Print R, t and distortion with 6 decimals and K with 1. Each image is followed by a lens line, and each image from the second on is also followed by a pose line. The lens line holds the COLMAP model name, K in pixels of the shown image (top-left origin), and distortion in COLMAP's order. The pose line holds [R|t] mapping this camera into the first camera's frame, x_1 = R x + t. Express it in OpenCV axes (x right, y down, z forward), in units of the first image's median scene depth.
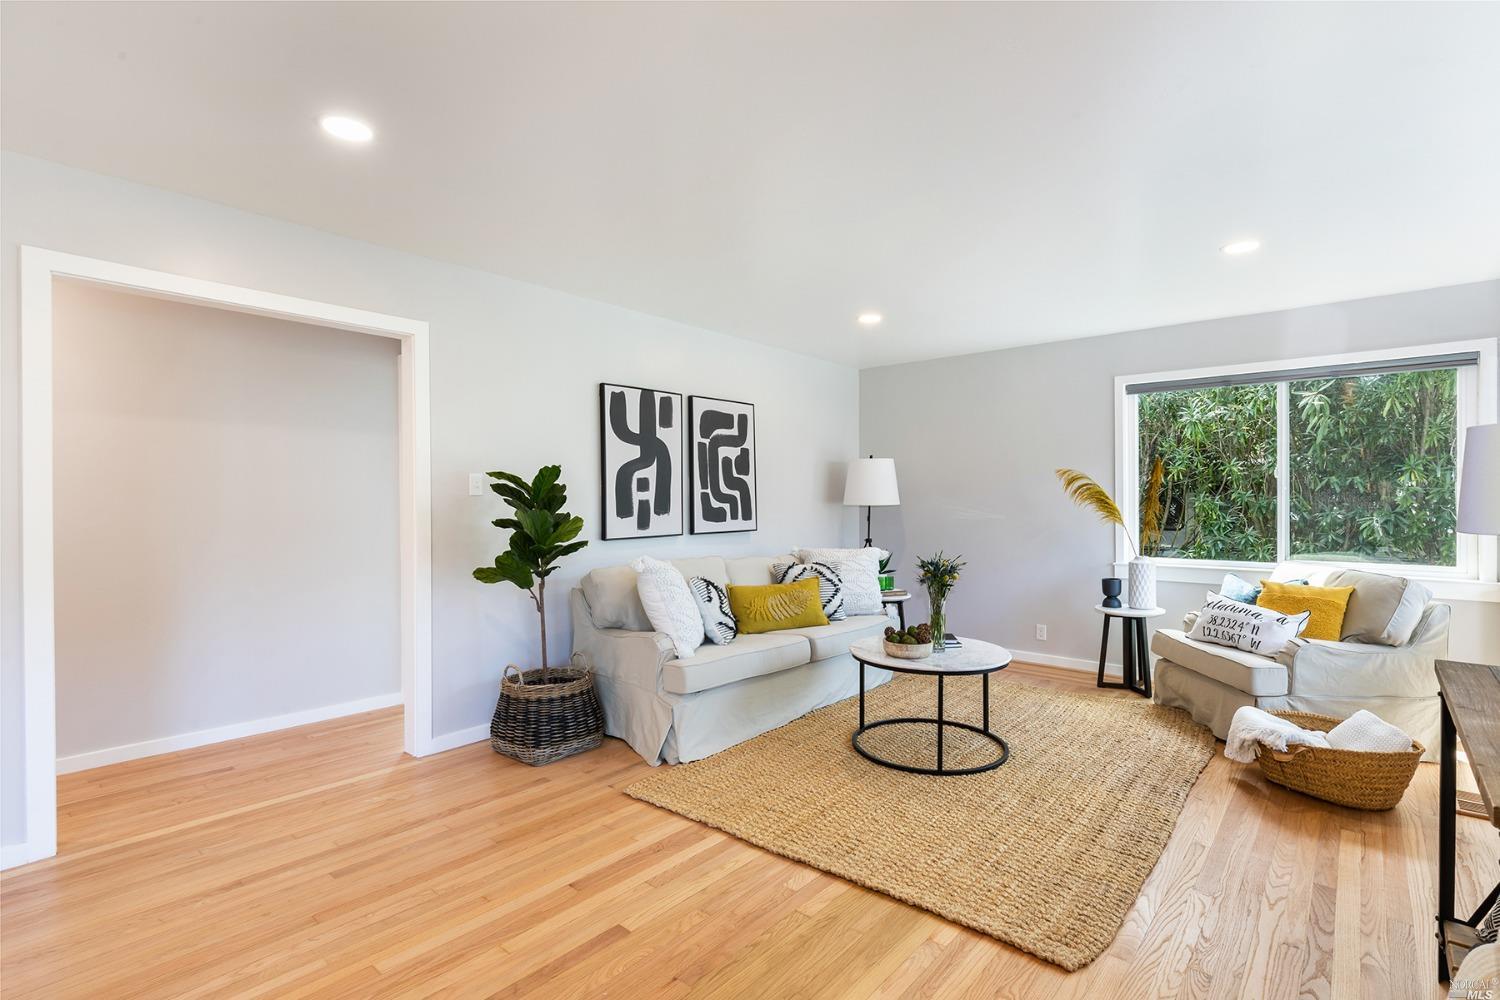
lens RADIAL K [[719.4, 0, 769.7], [0, 719.4, 502.1], [0, 0, 1]] dist [0.002216, 0.000170]
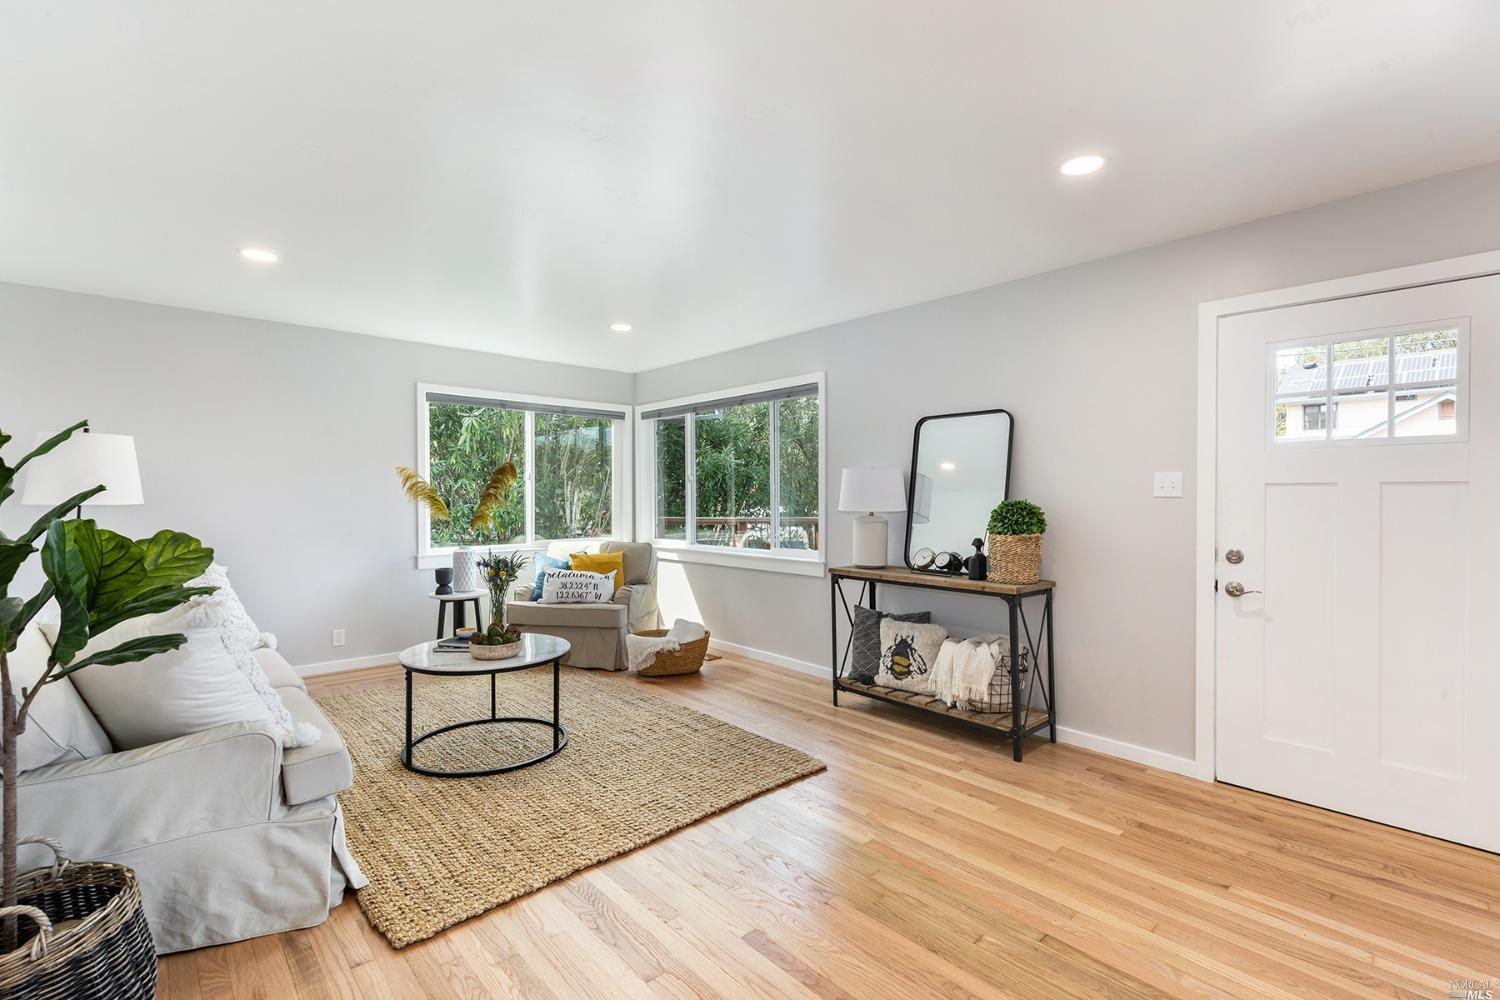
lens RADIAL K [[686.0, 0, 762.1], [0, 686.0, 497.4], [0, 0, 1]] dist [0.016976, -0.009734]
pose [[0.120340, -0.008281, 0.992698, -0.696948], [-0.002508, 0.999959, 0.008646, -0.017850], [-0.992730, -0.003530, 0.120315, 0.517101]]
